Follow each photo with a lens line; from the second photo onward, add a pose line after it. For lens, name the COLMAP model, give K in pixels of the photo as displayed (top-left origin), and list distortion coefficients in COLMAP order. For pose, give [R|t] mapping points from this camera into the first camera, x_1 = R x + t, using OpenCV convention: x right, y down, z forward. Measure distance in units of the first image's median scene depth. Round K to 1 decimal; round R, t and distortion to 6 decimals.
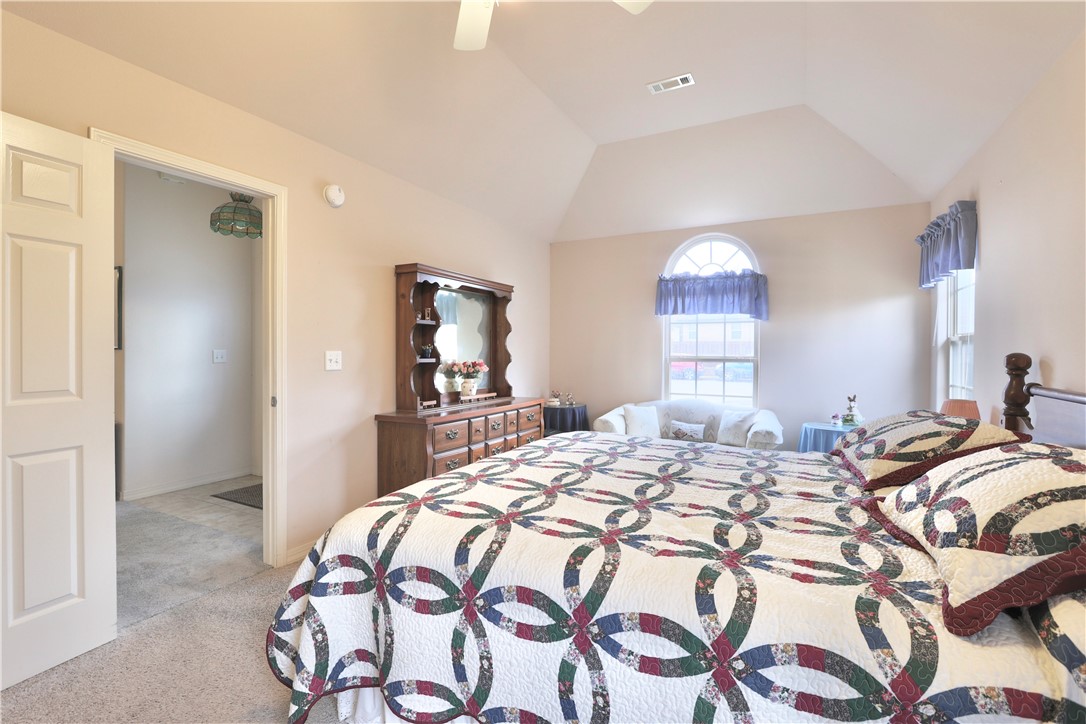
lens RADIAL K [[503.3, 0, 541.3], [0, 503.3, 356.7], [0, 0, 1]] dist [-0.006191, 0.000533]
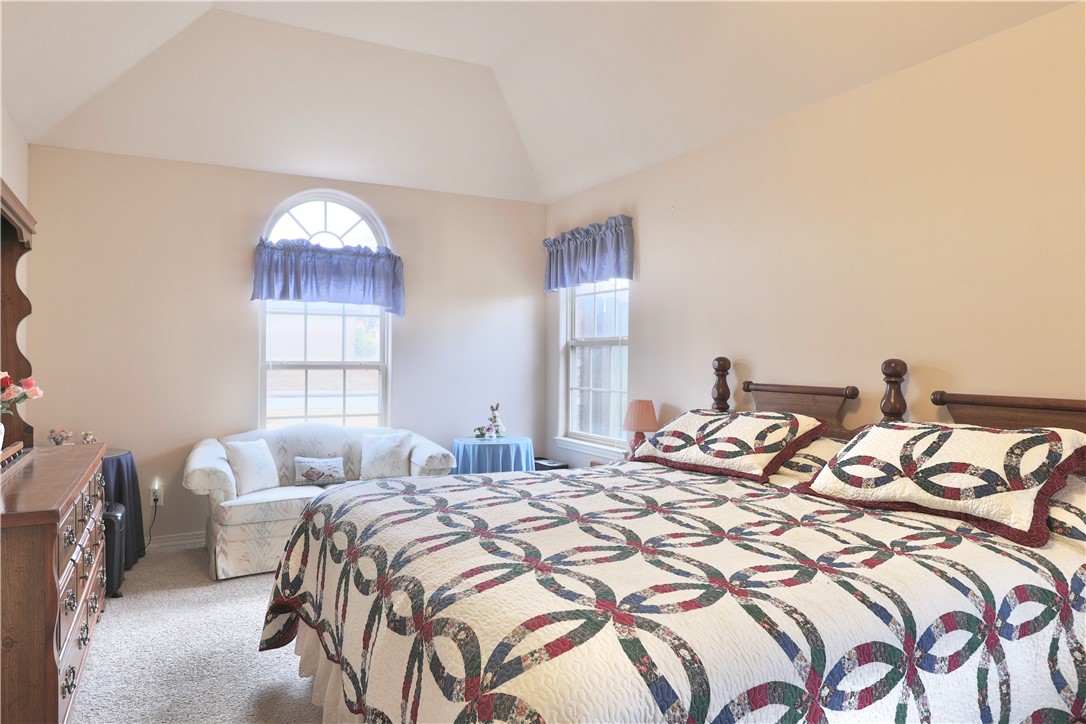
lens RADIAL K [[696.7, 0, 541.3], [0, 696.7, 356.8], [0, 0, 1]] dist [-0.019128, 0.021745]
pose [[0.546017, -0.000394, 0.837774, -0.409864], [0.005335, 0.999981, -0.003007, -0.003309], [-0.837757, 0.006112, 0.546009, 0.264365]]
